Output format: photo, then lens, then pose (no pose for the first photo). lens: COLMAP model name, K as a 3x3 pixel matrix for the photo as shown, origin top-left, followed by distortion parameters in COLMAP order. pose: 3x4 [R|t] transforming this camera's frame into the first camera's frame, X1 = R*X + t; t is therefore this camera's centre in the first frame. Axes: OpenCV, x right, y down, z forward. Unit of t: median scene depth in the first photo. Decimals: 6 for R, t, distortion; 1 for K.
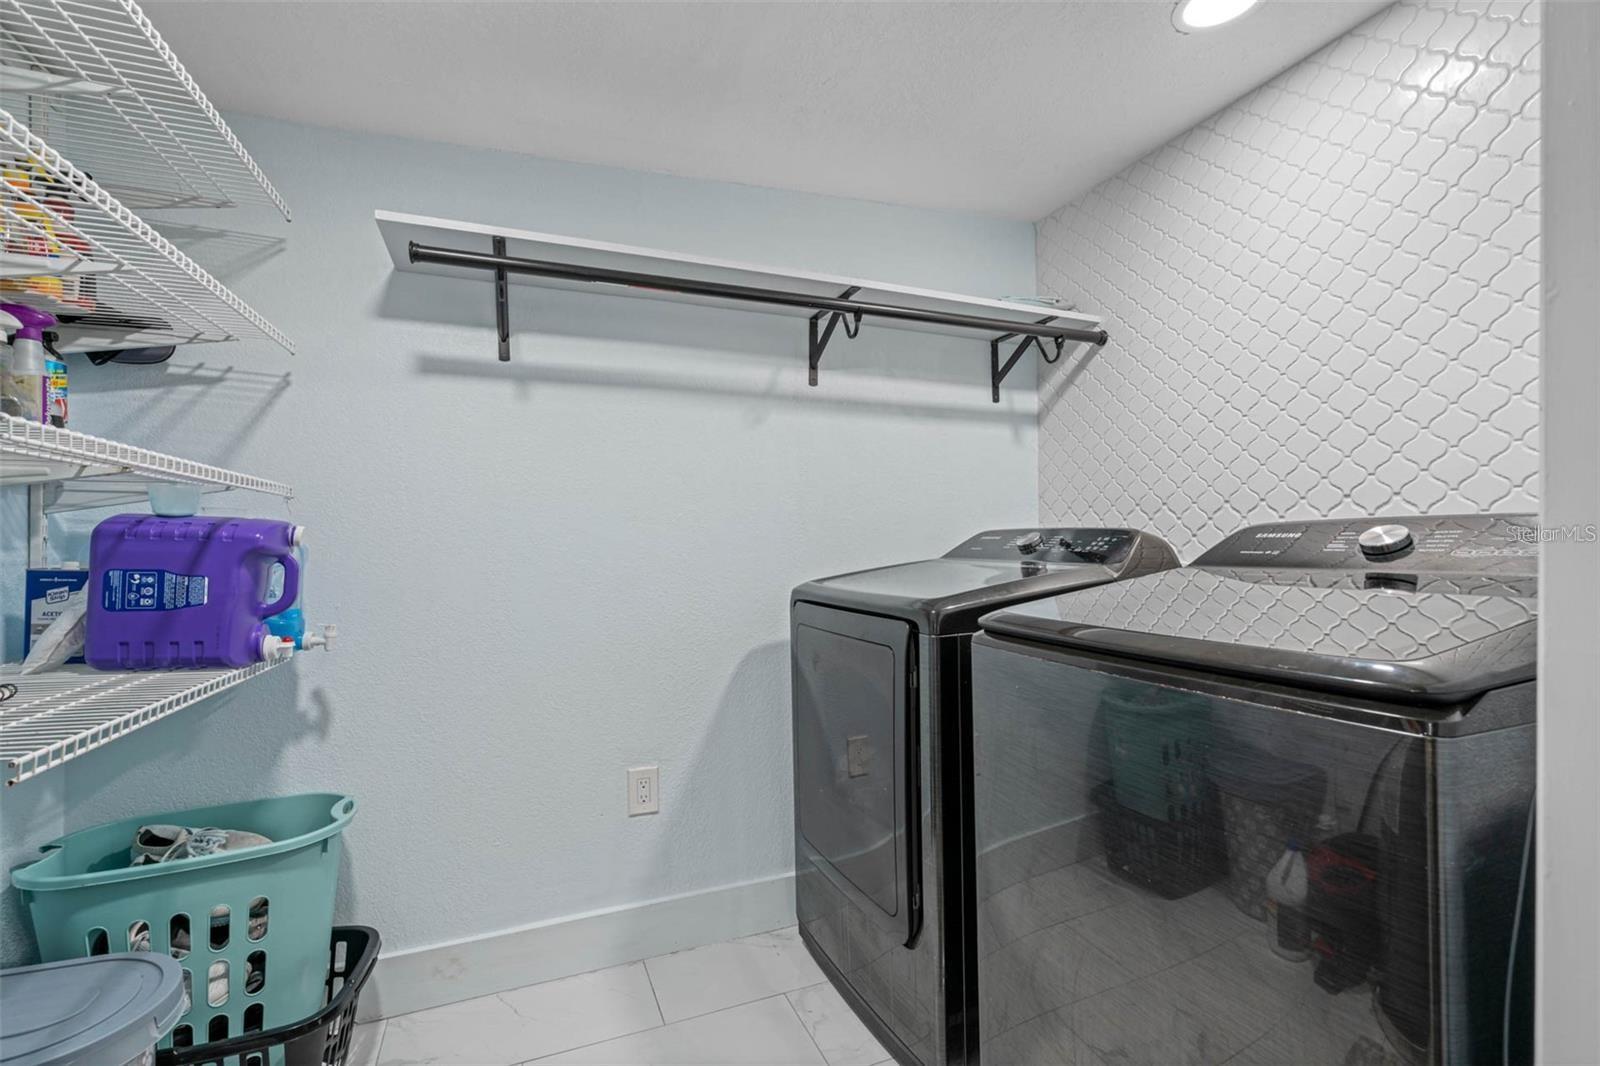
lens RADIAL K [[745.5, 0, 796.8], [0, 745.5, 539.5], [0, 0, 1]] dist [-0.003882, 0.000535]
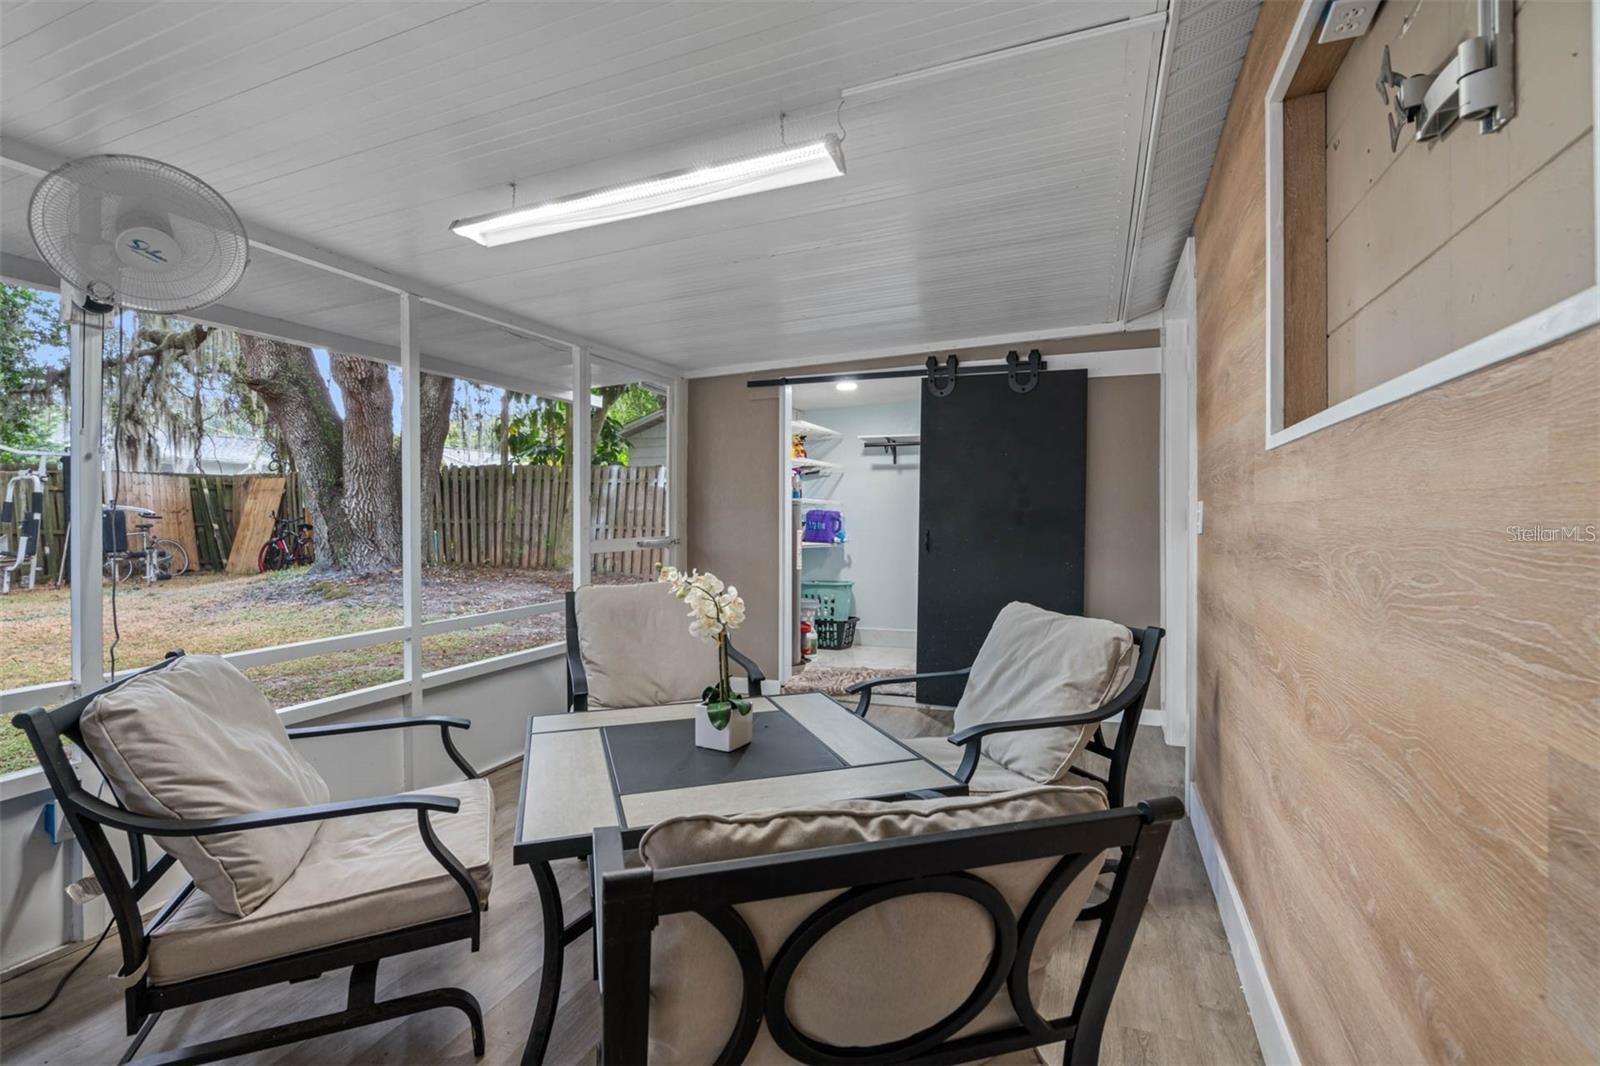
lens RADIAL K [[745.5, 0, 797.0], [0, 745.5, 524.5], [0, 0, 1]] dist [-0.003882, 0.000535]
pose [[0.735037, 0.017986, -0.677788, 1.925673], [-0.012293, 0.999837, 0.013201, -0.001892], [0.677916, -0.001372, 0.735138, -2.188807]]
